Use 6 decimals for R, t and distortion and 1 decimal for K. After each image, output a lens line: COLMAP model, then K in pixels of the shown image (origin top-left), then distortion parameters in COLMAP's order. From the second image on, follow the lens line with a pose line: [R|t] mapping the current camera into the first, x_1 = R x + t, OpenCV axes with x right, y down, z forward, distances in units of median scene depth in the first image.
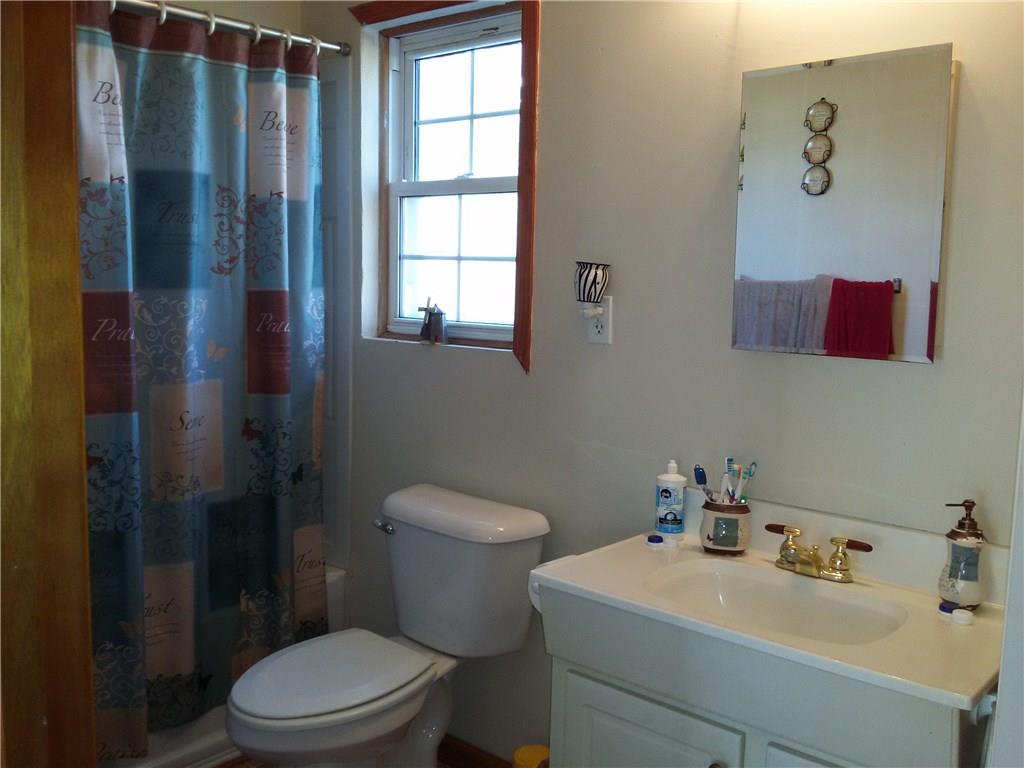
lens RADIAL K [[948.4, 0, 508.5], [0, 948.4, 380.6], [0, 0, 1]] dist [0.089944, -0.186648]
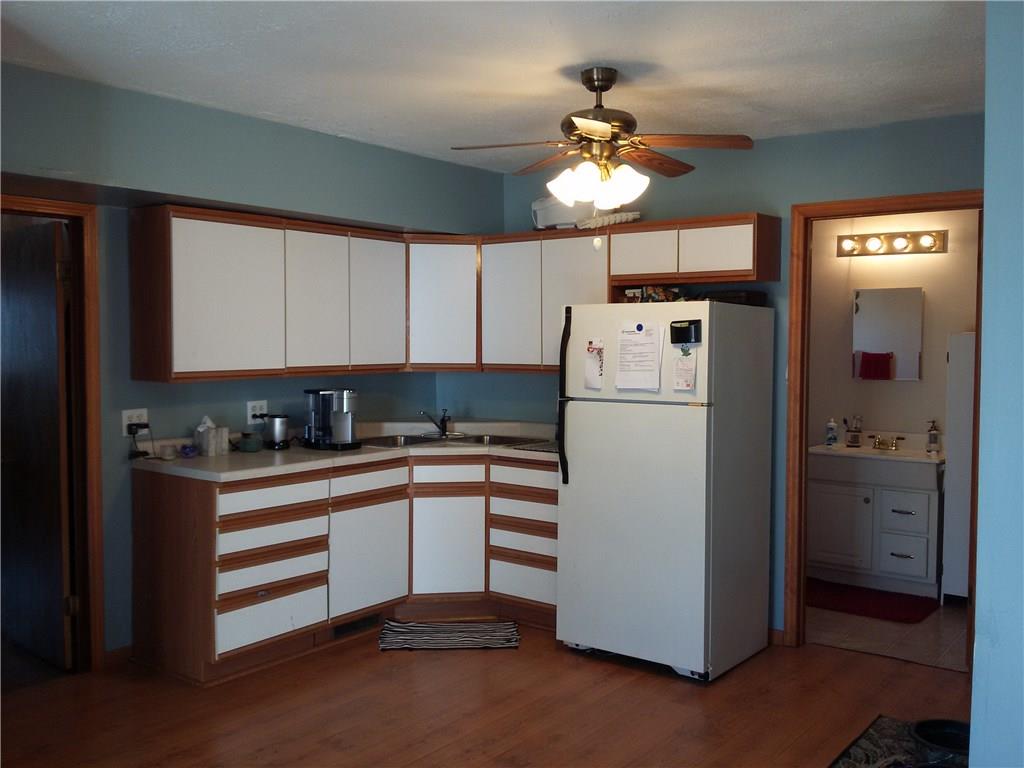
lens RADIAL K [[948.4, 0, 508.5], [0, 948.4, 380.6], [0, 0, 1]] dist [0.089944, -0.186648]
pose [[0.999289, -0.018511, 0.032856, -0.961784], [0.020834, 0.997200, -0.071823, 0.168932], [-0.031435, 0.072456, 0.996876, -1.991392]]
